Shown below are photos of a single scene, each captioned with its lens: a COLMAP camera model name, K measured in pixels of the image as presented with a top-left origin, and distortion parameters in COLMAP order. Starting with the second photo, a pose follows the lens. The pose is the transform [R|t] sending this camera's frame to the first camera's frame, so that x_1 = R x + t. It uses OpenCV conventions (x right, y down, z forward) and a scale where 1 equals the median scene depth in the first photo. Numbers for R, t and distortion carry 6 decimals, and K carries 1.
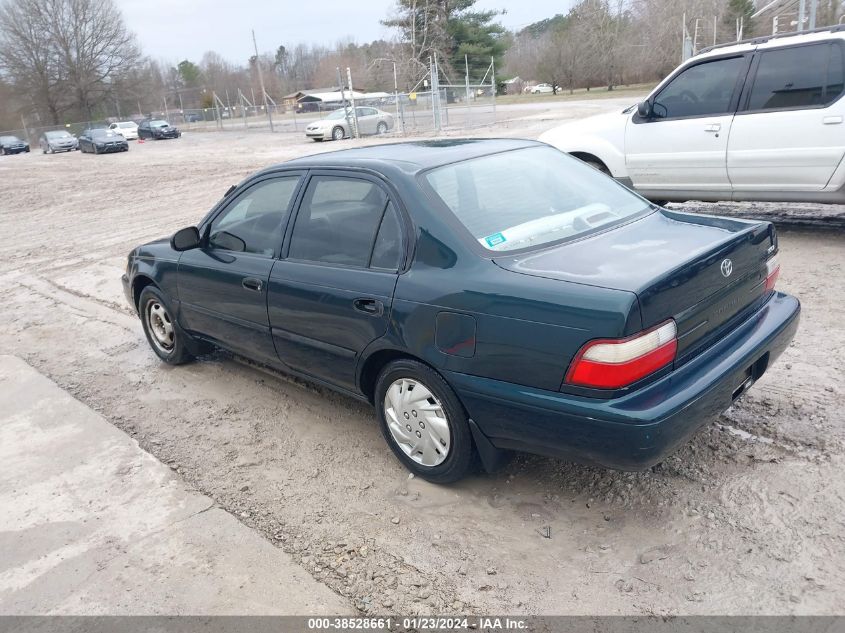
lens RADIAL K [[633.5, 0, 422.5], [0, 633.5, 316.5], [0, 0, 1]] dist [0.007411, -0.001757]
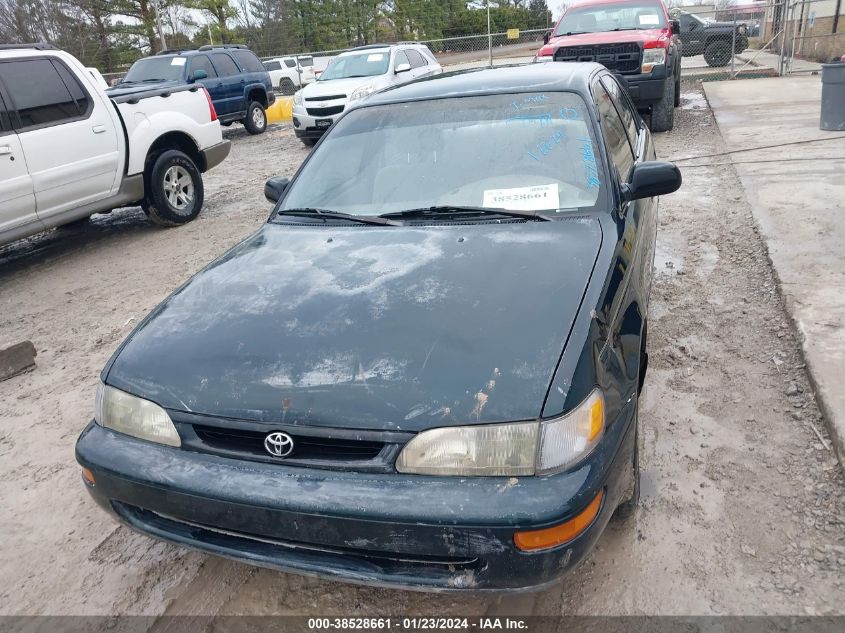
lens RADIAL K [[643.9, 0, 422.5], [0, 643.9, 316.5], [0, 0, 1]] dist [0.014899, -0.033156]
pose [[-0.393878, -0.229035, 0.890170, -0.873441], [0.417594, 0.818150, 0.395279, -0.355666], [-0.818826, 0.527421, -0.226608, 1.366516]]
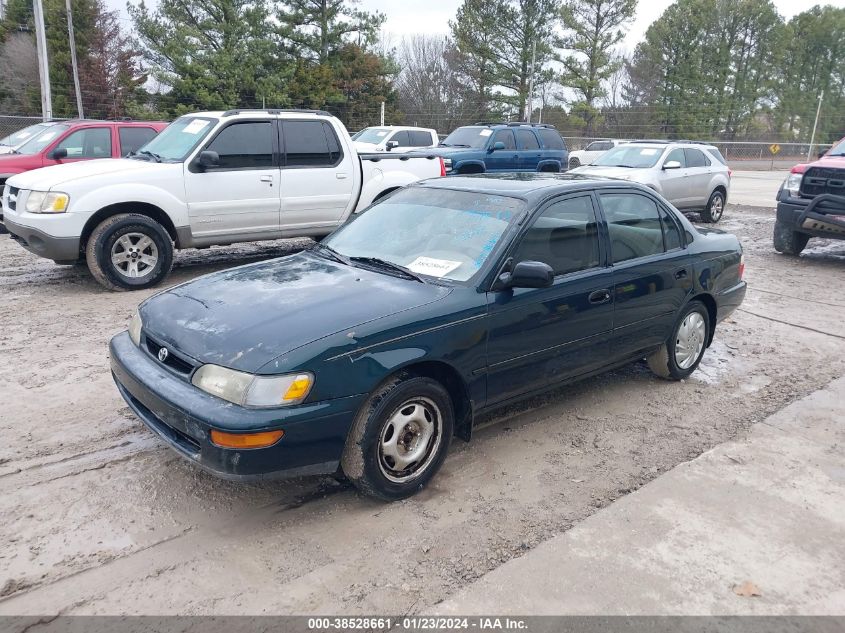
lens RADIAL K [[643.9, 0, 422.5], [0, 643.9, 316.5], [0, 0, 1]] dist [0.014899, -0.033156]
pose [[0.102402, -0.172156, 0.979733, -1.173234], [0.286952, 0.948153, 0.136614, -0.213976], [-0.952456, 0.267147, 0.146493, 0.980409]]
